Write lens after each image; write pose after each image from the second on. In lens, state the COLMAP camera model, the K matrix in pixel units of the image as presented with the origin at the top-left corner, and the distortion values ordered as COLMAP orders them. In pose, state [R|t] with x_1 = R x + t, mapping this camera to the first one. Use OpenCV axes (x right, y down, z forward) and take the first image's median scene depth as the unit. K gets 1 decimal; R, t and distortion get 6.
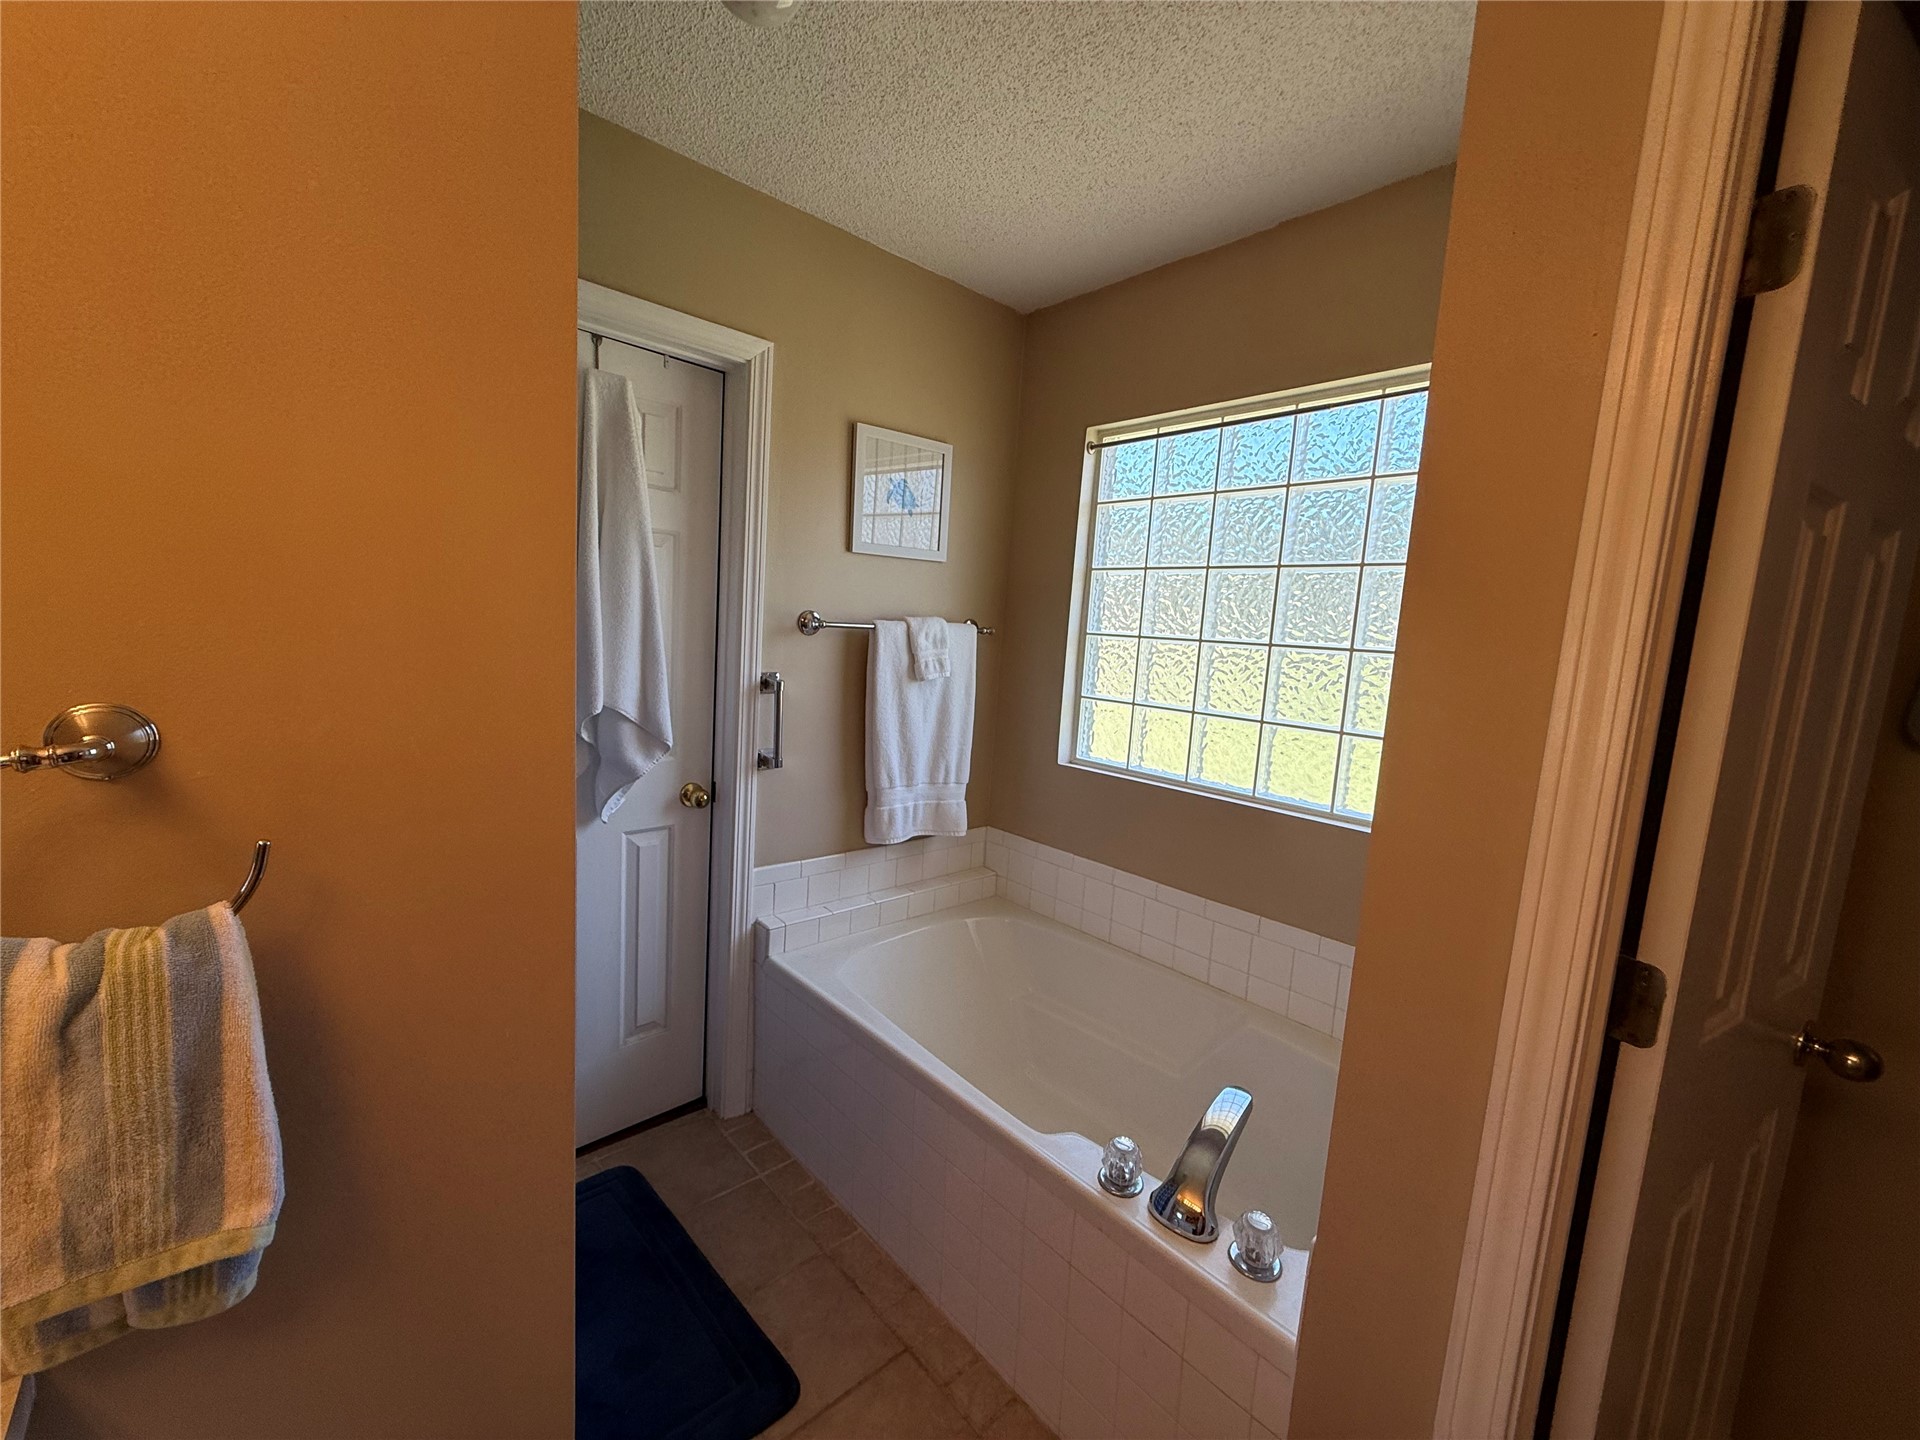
lens RADIAL K [[763.5, 0, 958.3], [0, 763.5, 721.1], [0, 0, 1]] dist [0.000218, -0.000316]
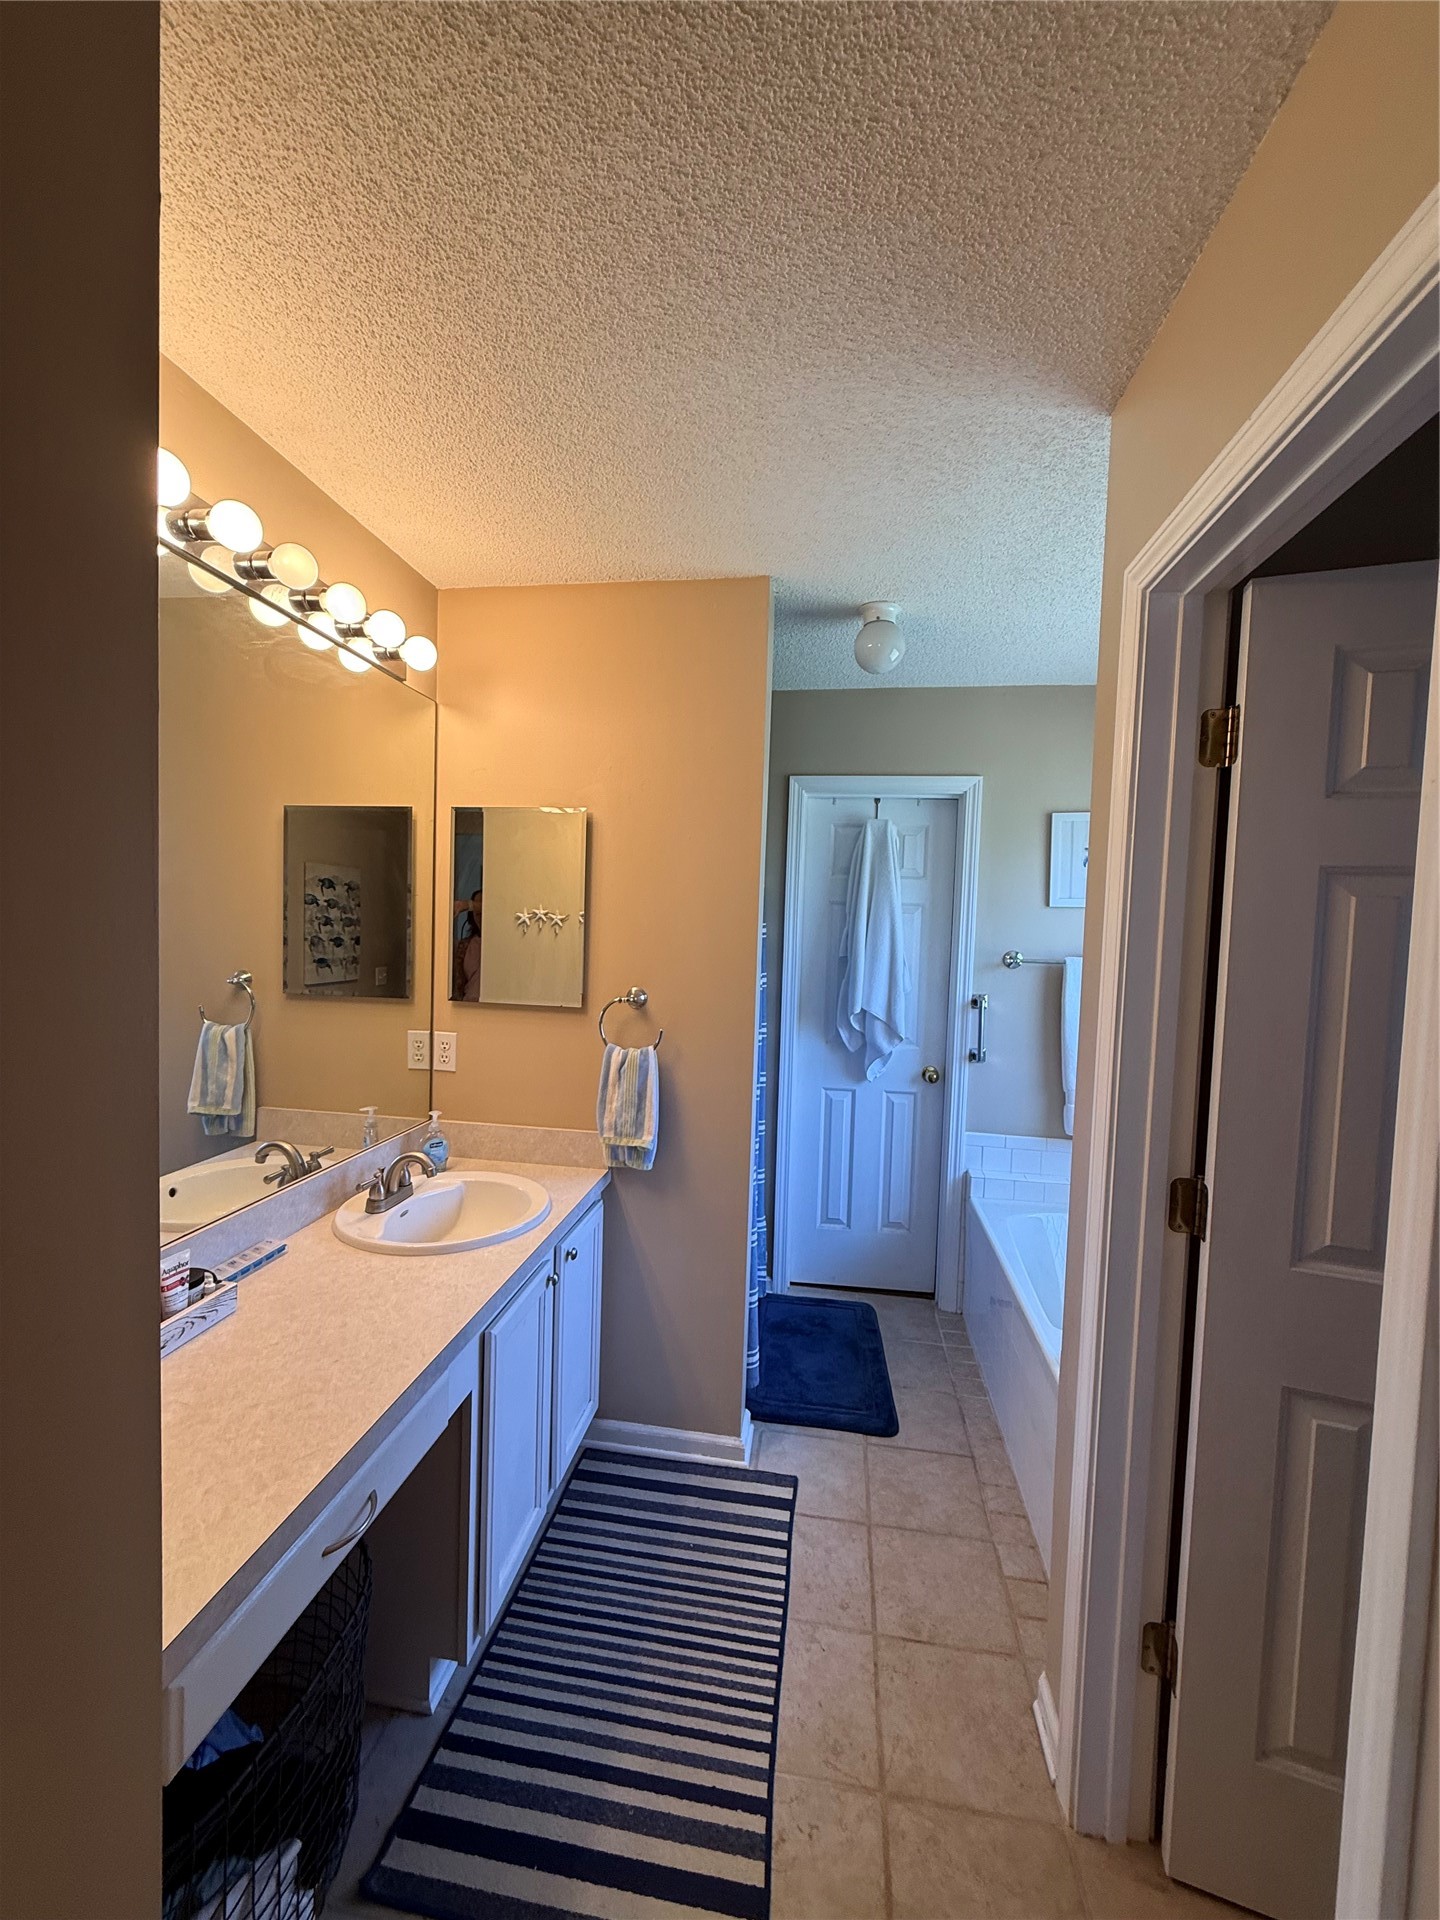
lens RADIAL K [[763.5, 0, 717.3], [0, 763.5, 960.1], [0, 0, 1]] dist [0.000218, -0.000316]
pose [[0.629710, -0.009069, -0.776777, 0.602784], [-0.085576, 0.993036, -0.080968, 0.033054], [0.772102, 0.117460, 0.624549, -0.308994]]
